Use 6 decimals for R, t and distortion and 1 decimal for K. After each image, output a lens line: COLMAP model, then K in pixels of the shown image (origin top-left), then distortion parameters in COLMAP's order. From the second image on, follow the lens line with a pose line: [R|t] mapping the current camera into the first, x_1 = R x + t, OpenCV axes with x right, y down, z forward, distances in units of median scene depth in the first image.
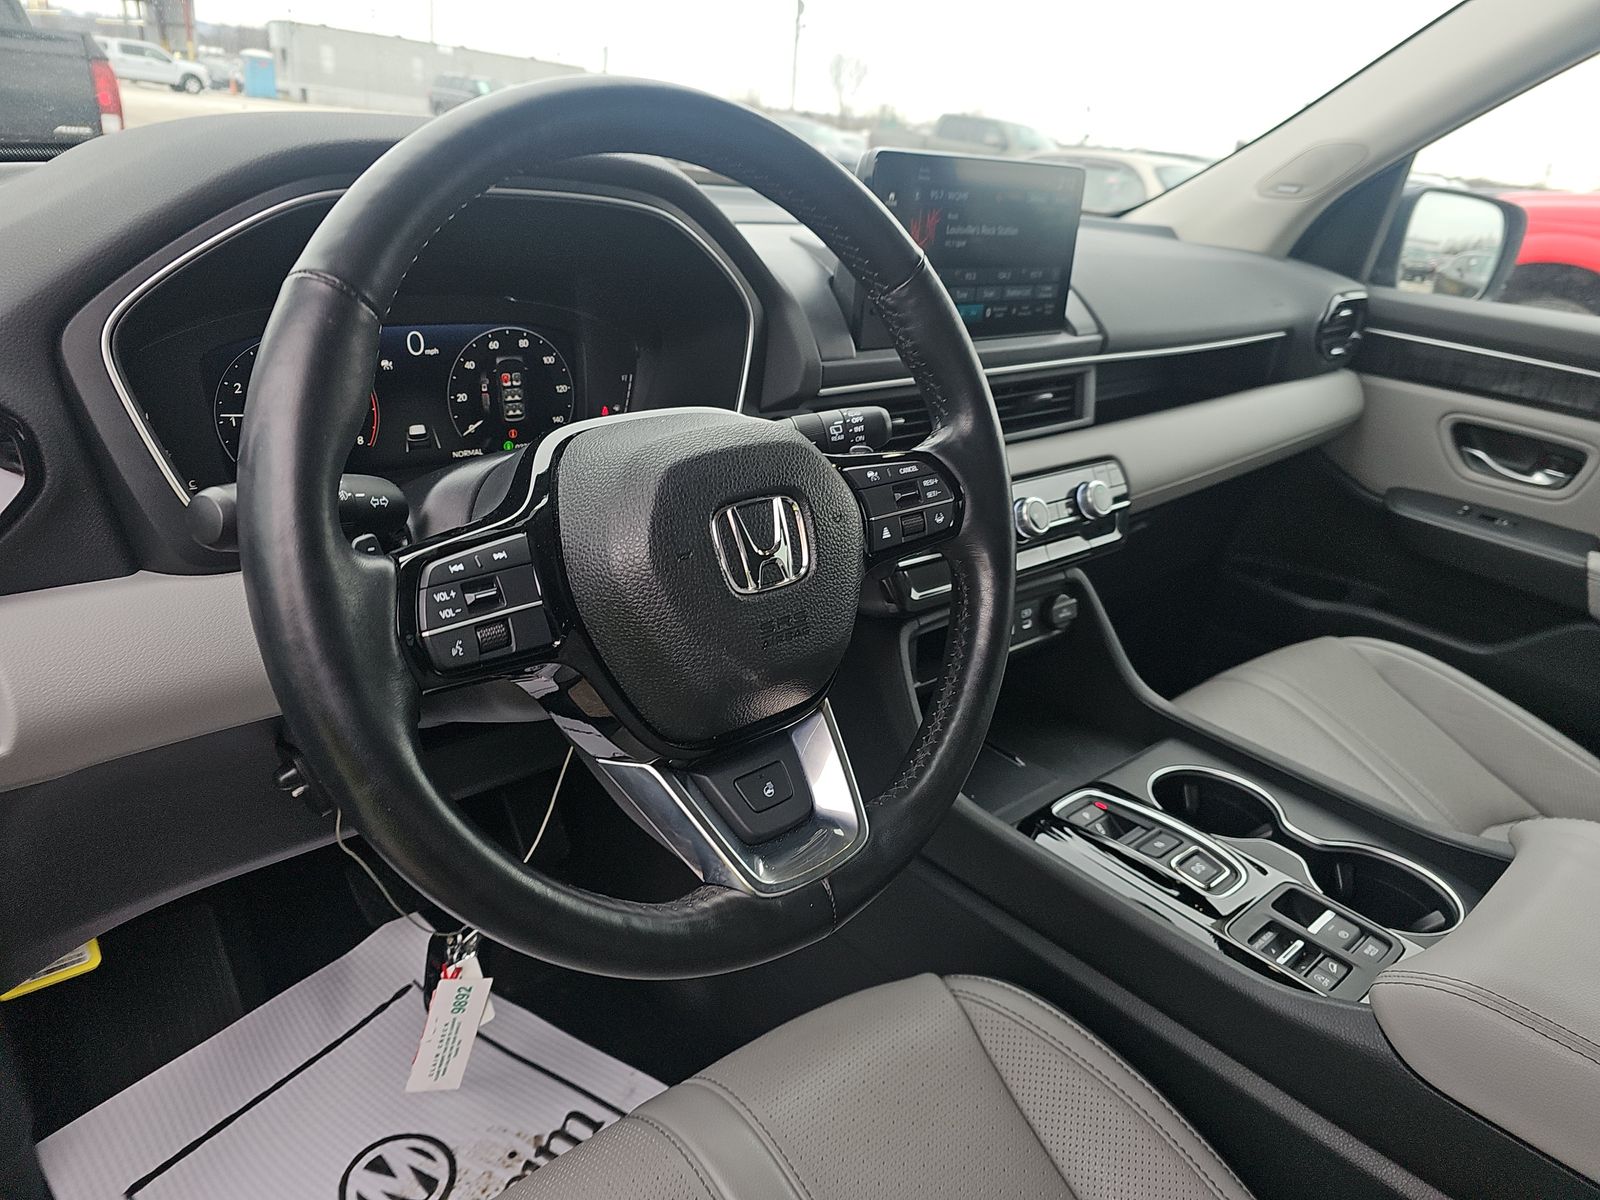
lens RADIAL K [[1067.9, 0, 805.8], [0, 1067.9, 576.1], [0, 0, 1]] dist [0.028297, -0.002958]
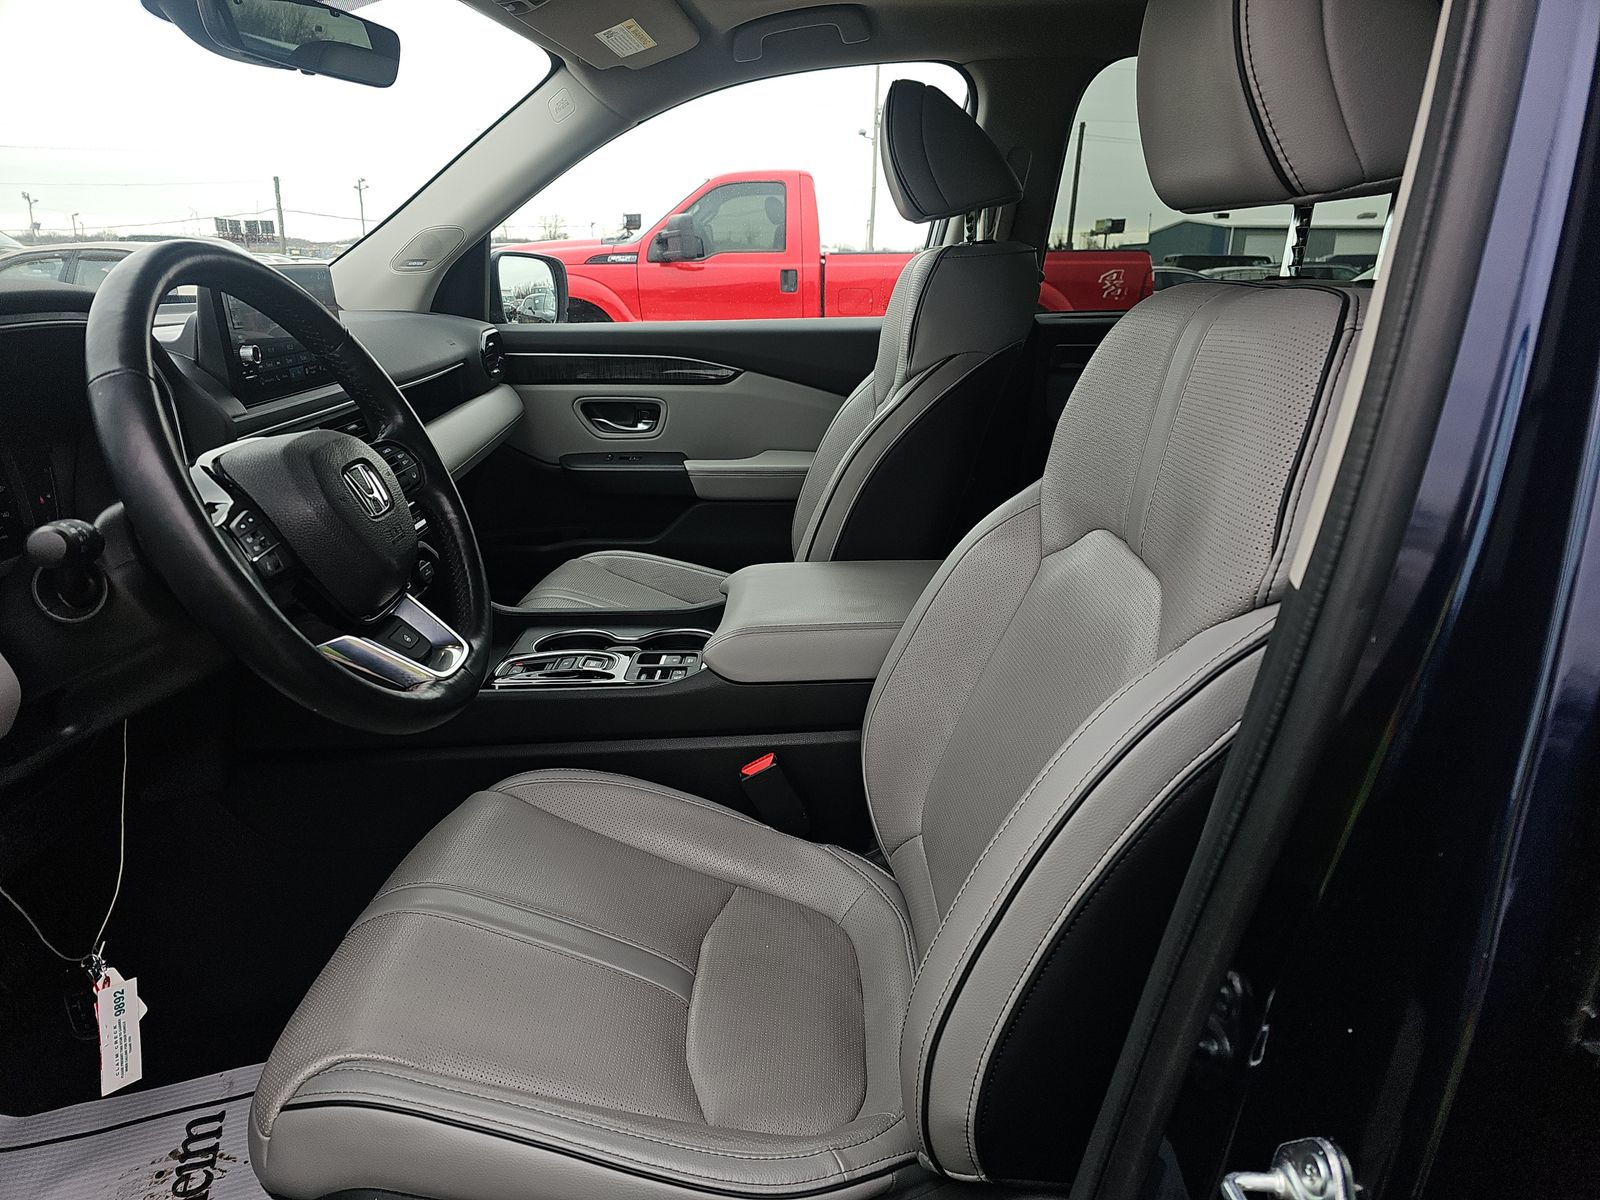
lens RADIAL K [[1067.9, 0, 805.8], [0, 1067.9, 576.1], [0, 0, 1]] dist [0.028297, -0.002958]
pose [[0.671548, -0.305112, 0.675226, -0.267980], [0.345584, 0.935071, 0.078826, 0.071812], [-0.655435, 0.180412, 0.733387, -0.245488]]
